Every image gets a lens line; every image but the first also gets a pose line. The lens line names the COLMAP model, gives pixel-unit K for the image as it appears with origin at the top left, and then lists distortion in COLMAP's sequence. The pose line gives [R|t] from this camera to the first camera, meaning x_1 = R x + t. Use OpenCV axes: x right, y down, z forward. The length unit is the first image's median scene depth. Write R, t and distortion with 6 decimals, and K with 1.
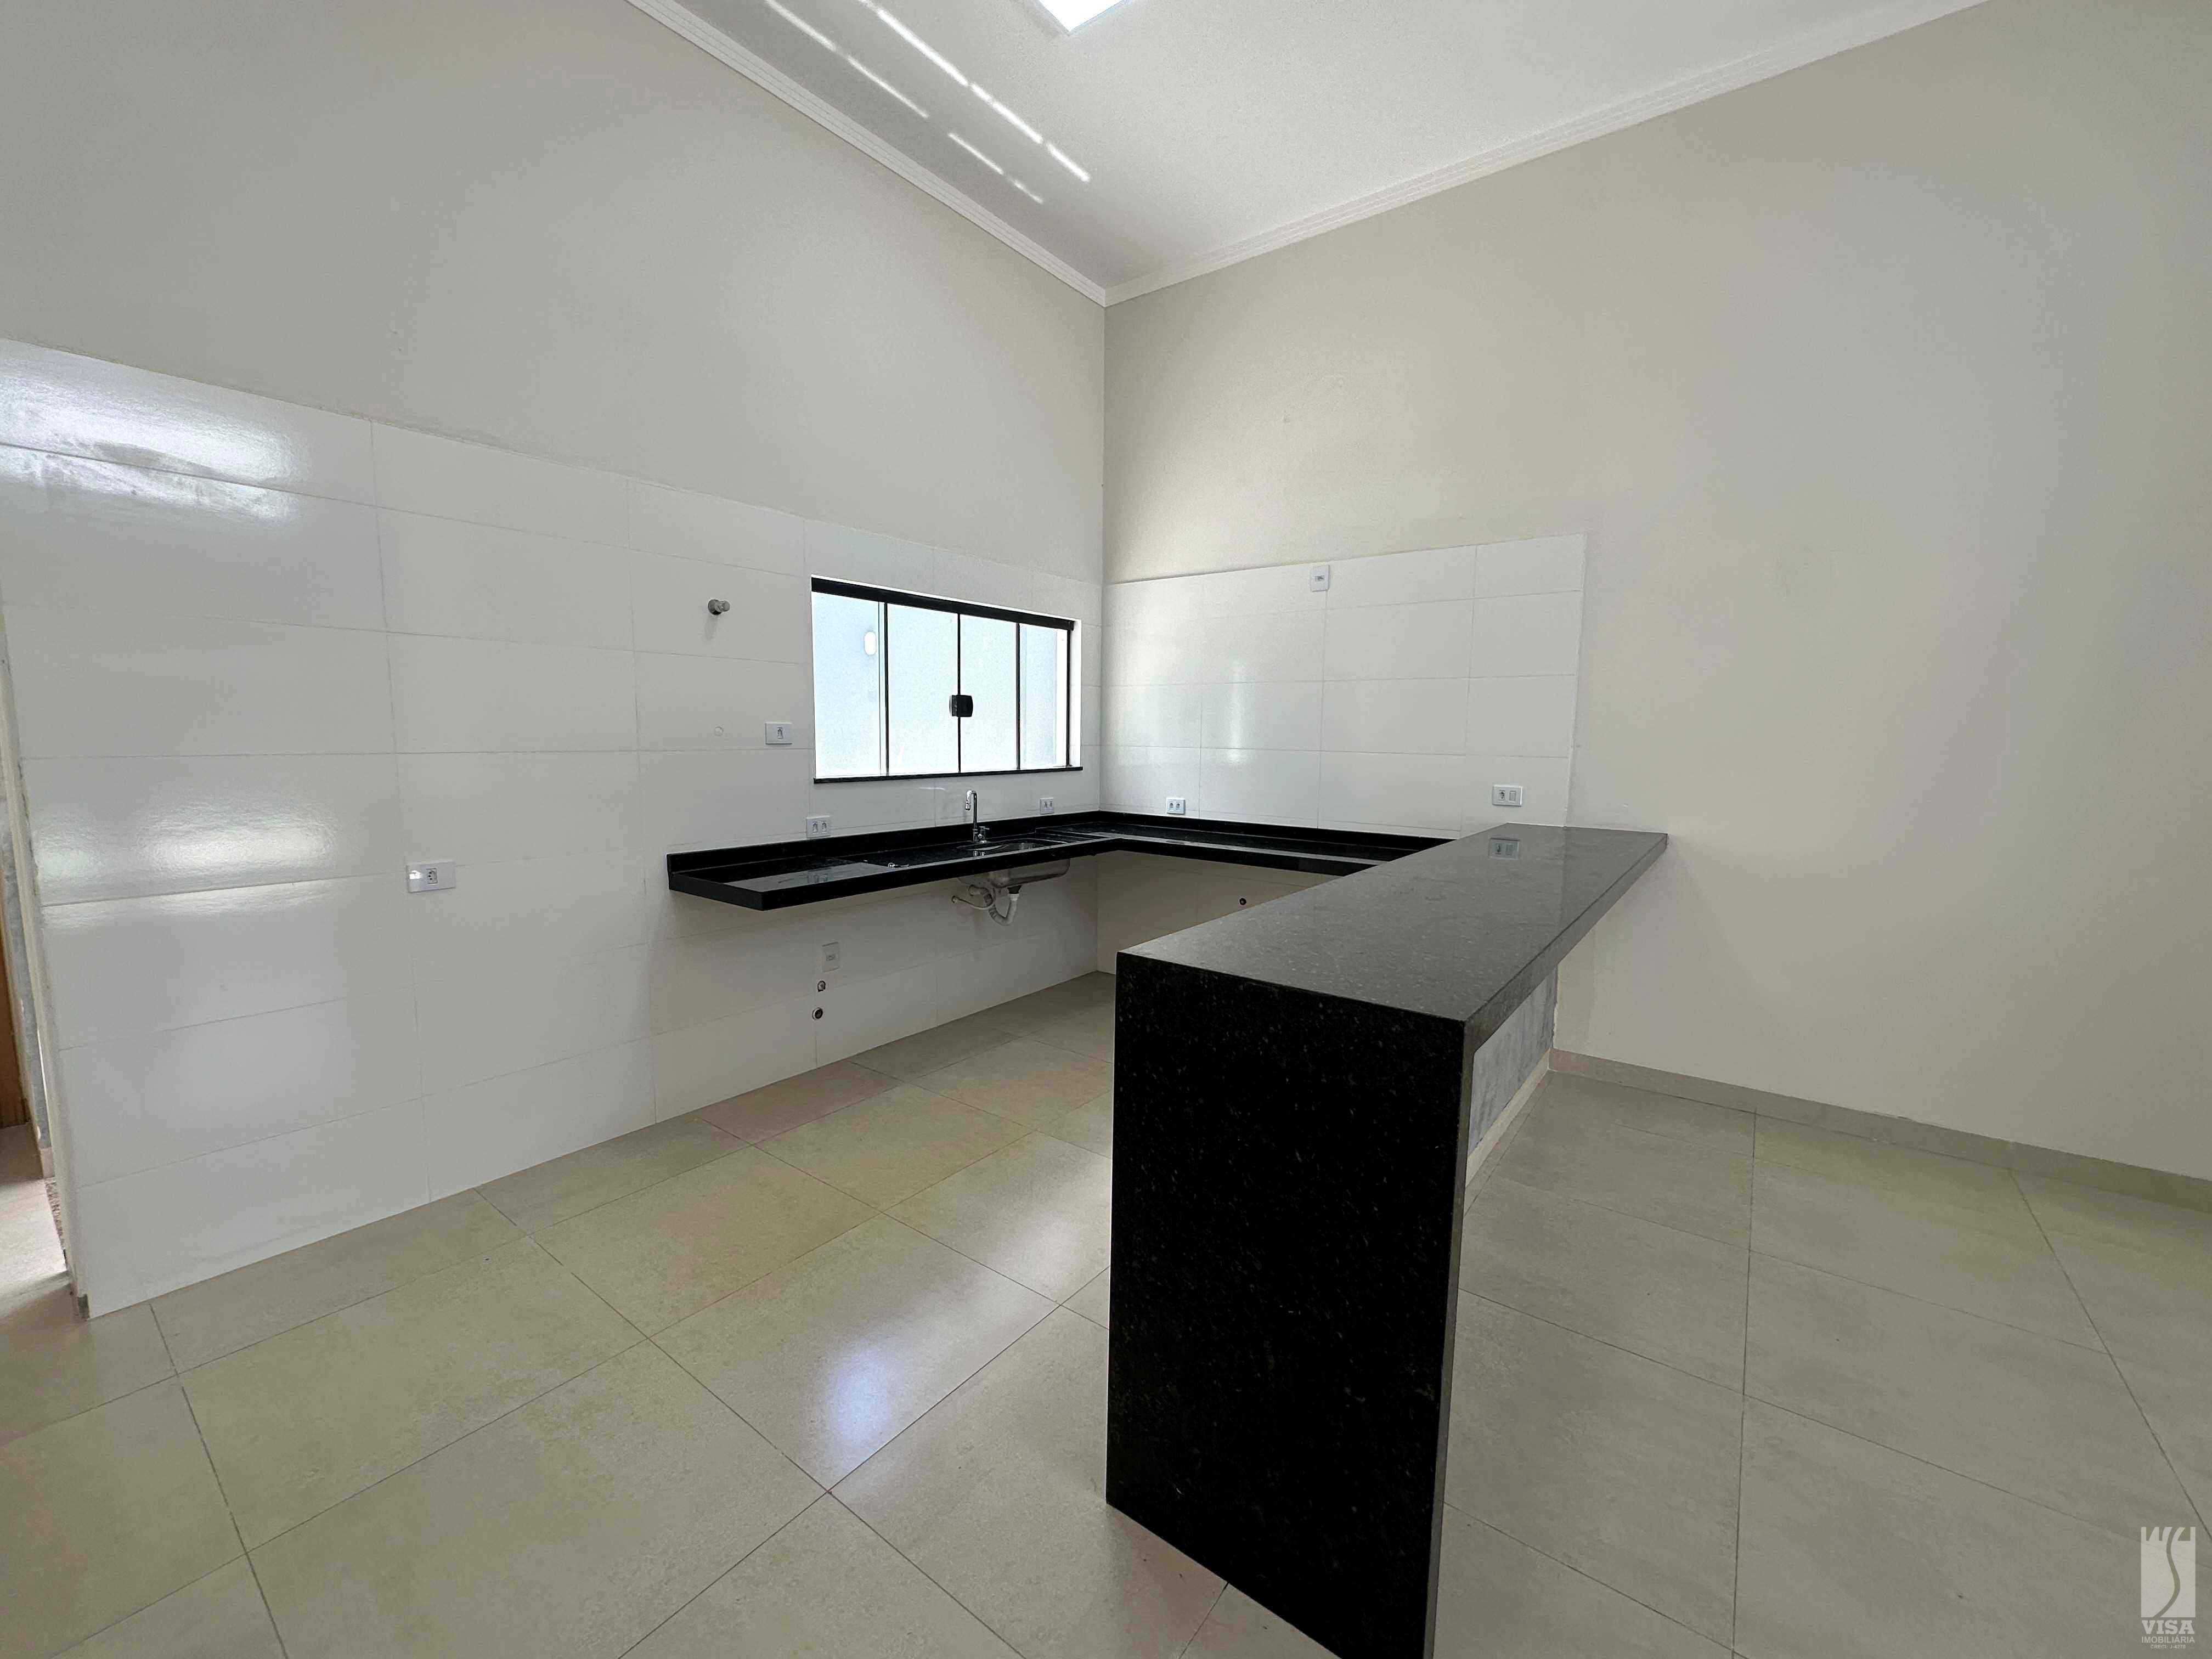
lens RADIAL K [[883.9, 0, 1102.3], [0, 883.9, 828.9], [0, 0, 1]] dist [-0.000463, -0.000321]
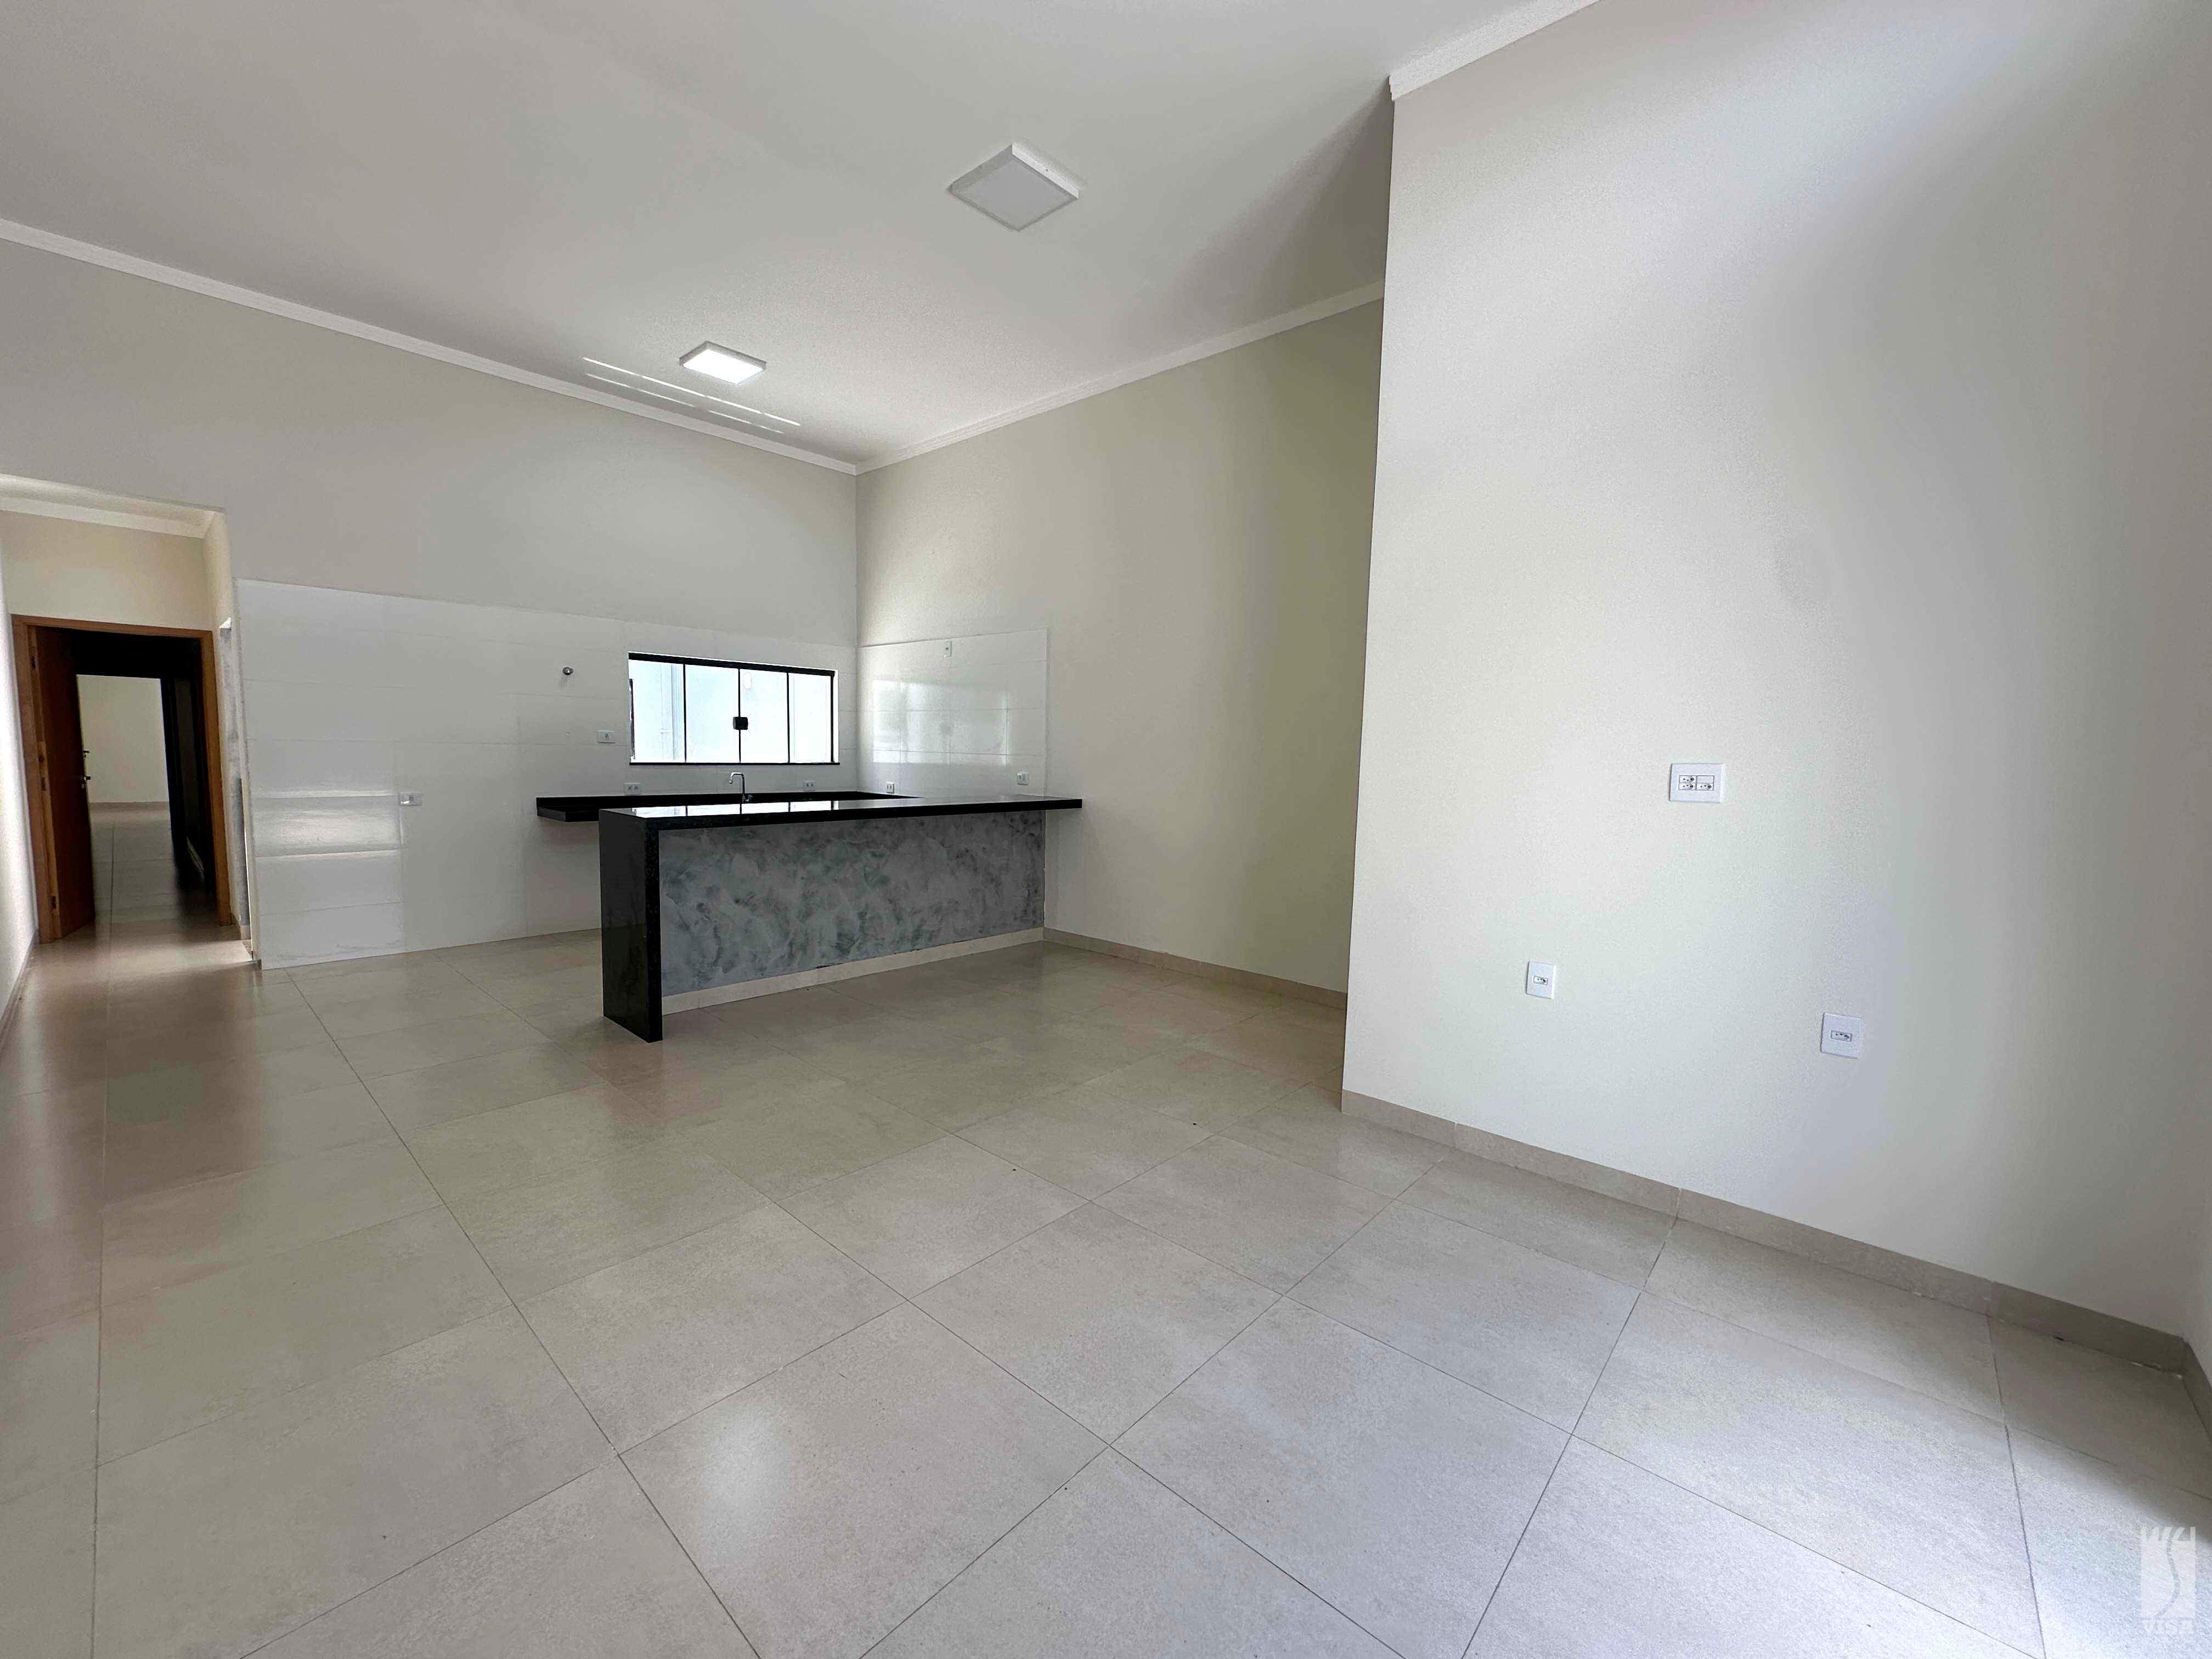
lens RADIAL K [[883.9, 0, 1091.0], [0, 883.9, 824.6], [0, 0, 1]] dist [-0.000463, -0.000321]
pose [[0.995454, 0.018733, -0.093381, 0.689850], [-0.021468, 0.999367, -0.028373, 0.089729], [0.092790, 0.030248, 0.995226, -0.626414]]
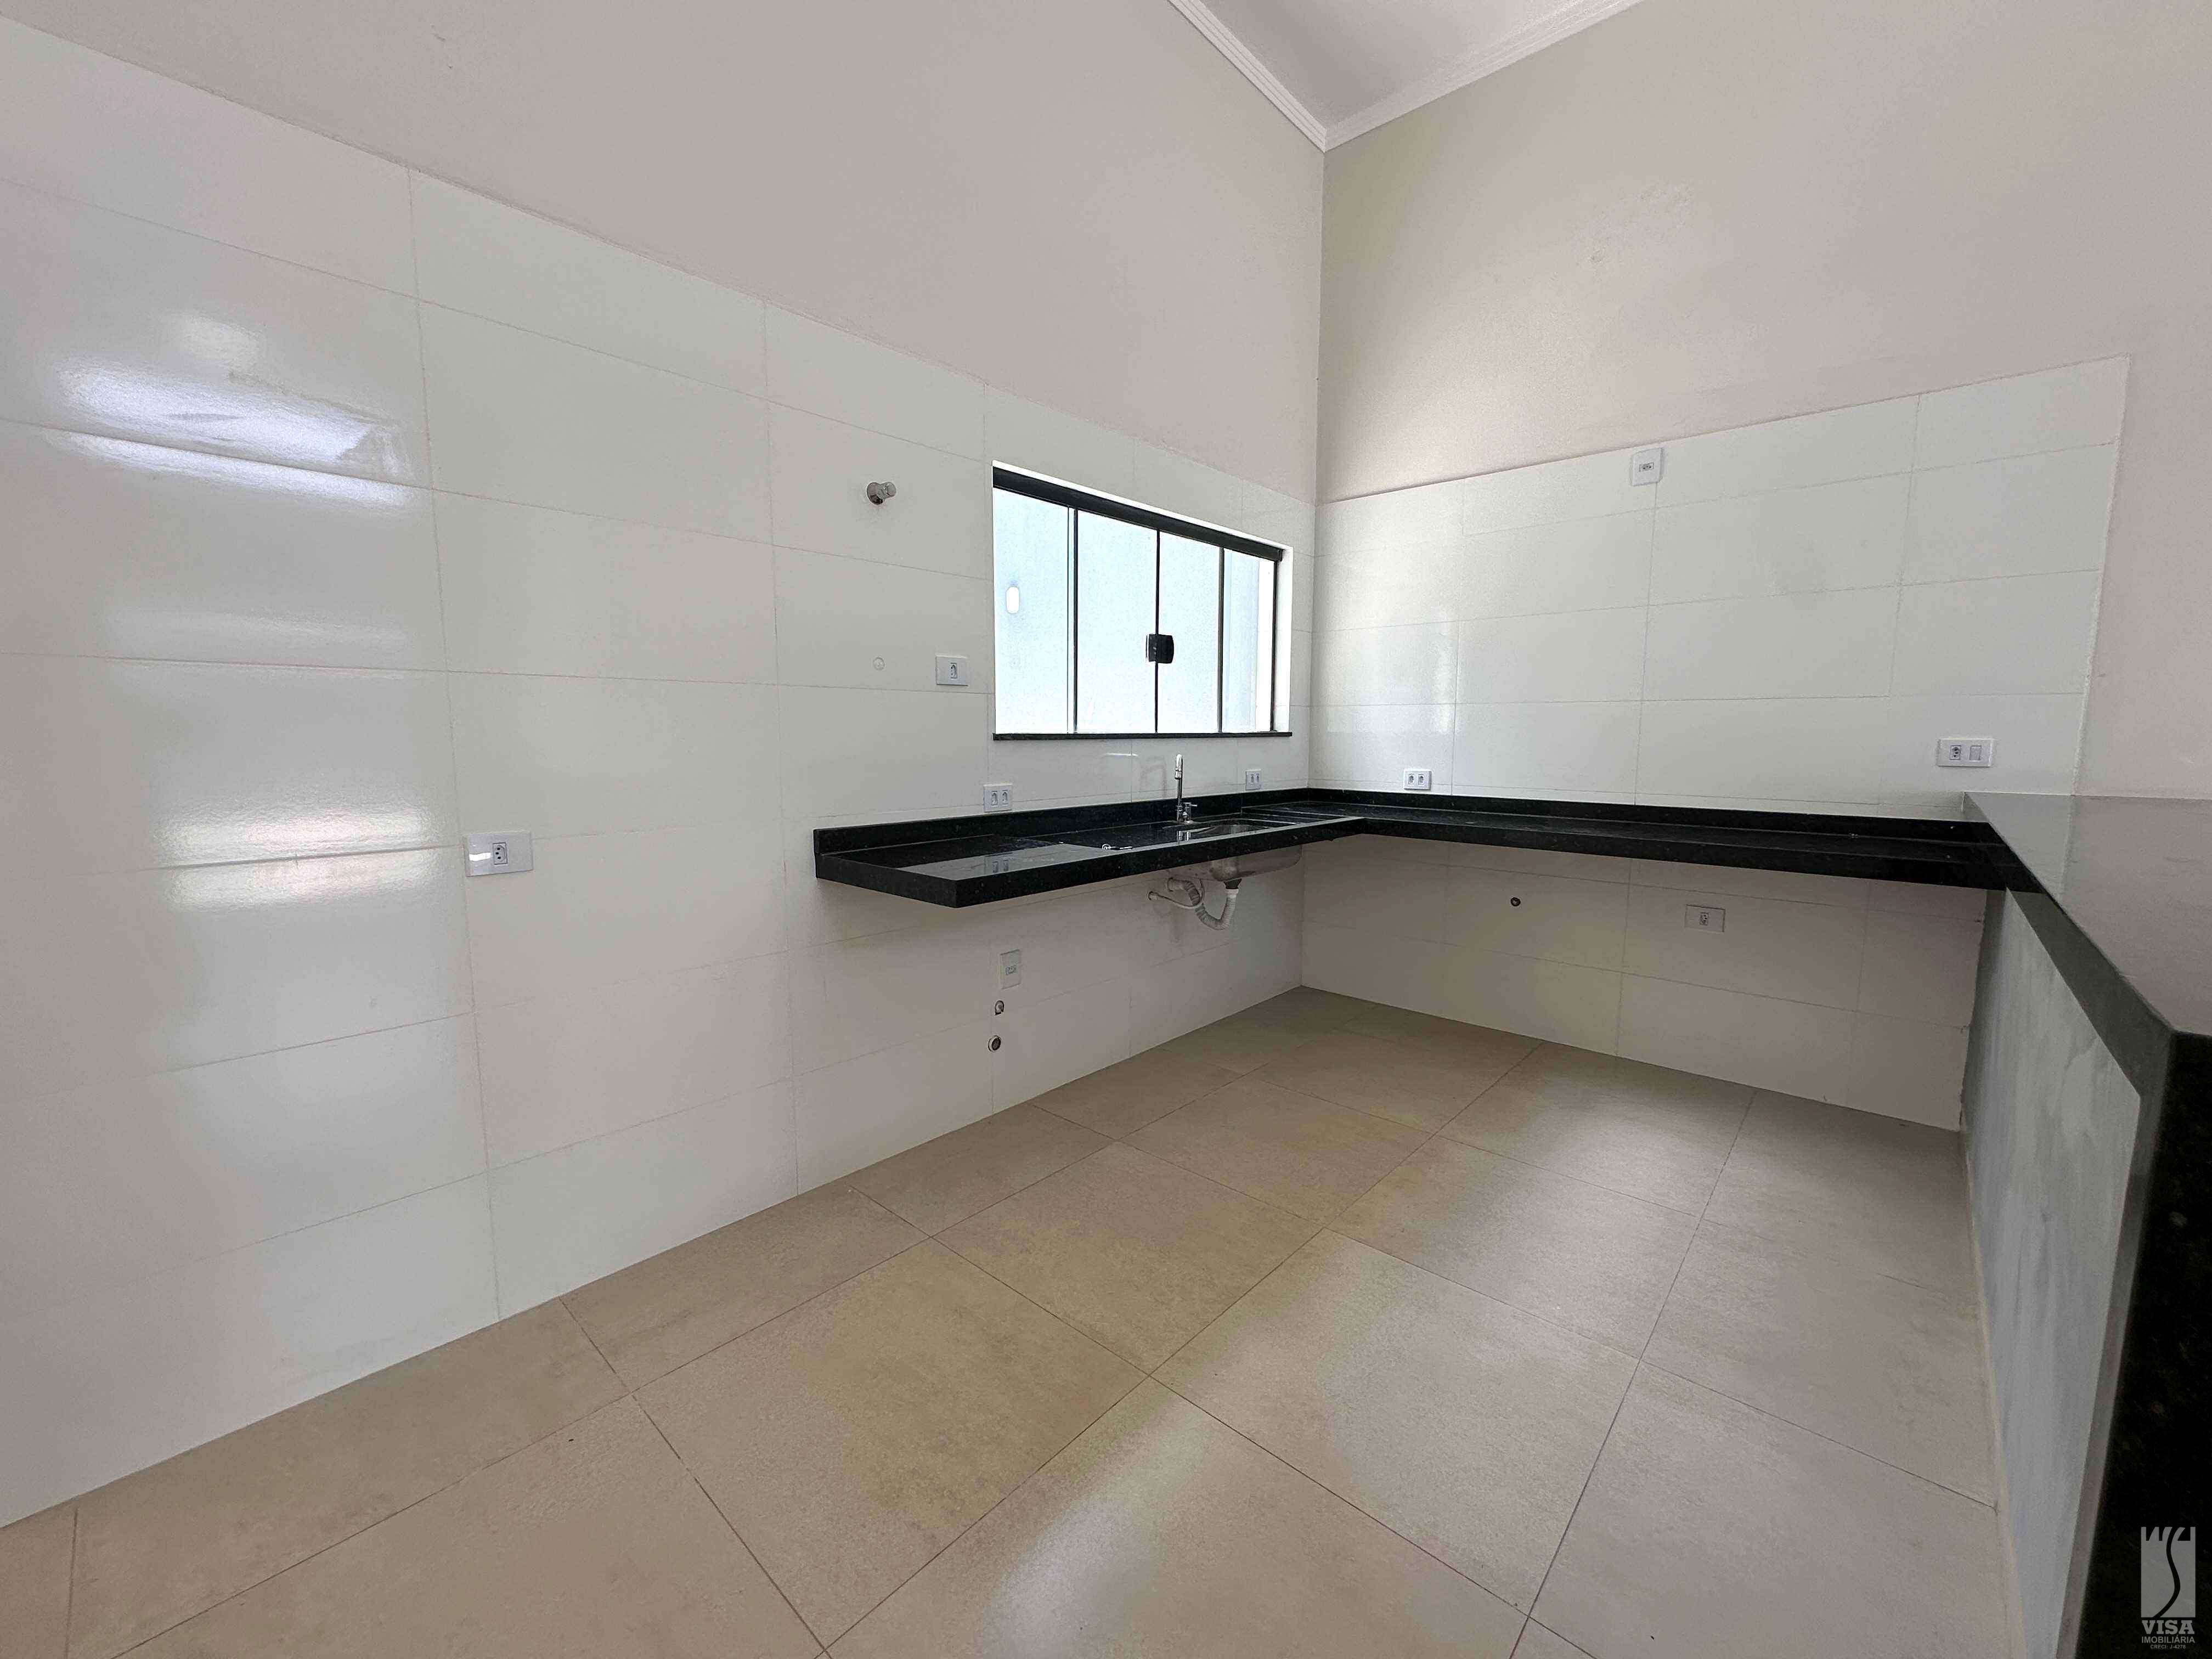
lens RADIAL K [[883.9, 0, 1105.4], [0, 883.9, 830.7], [0, 0, 1]] dist [-0.000463, -0.000321]
pose [[0.995666, 0.001300, -0.092997, -0.140186], [-0.001057, 0.999996, 0.002669, 0.020985], [0.093000, -0.002559, 0.995663, 0.223813]]
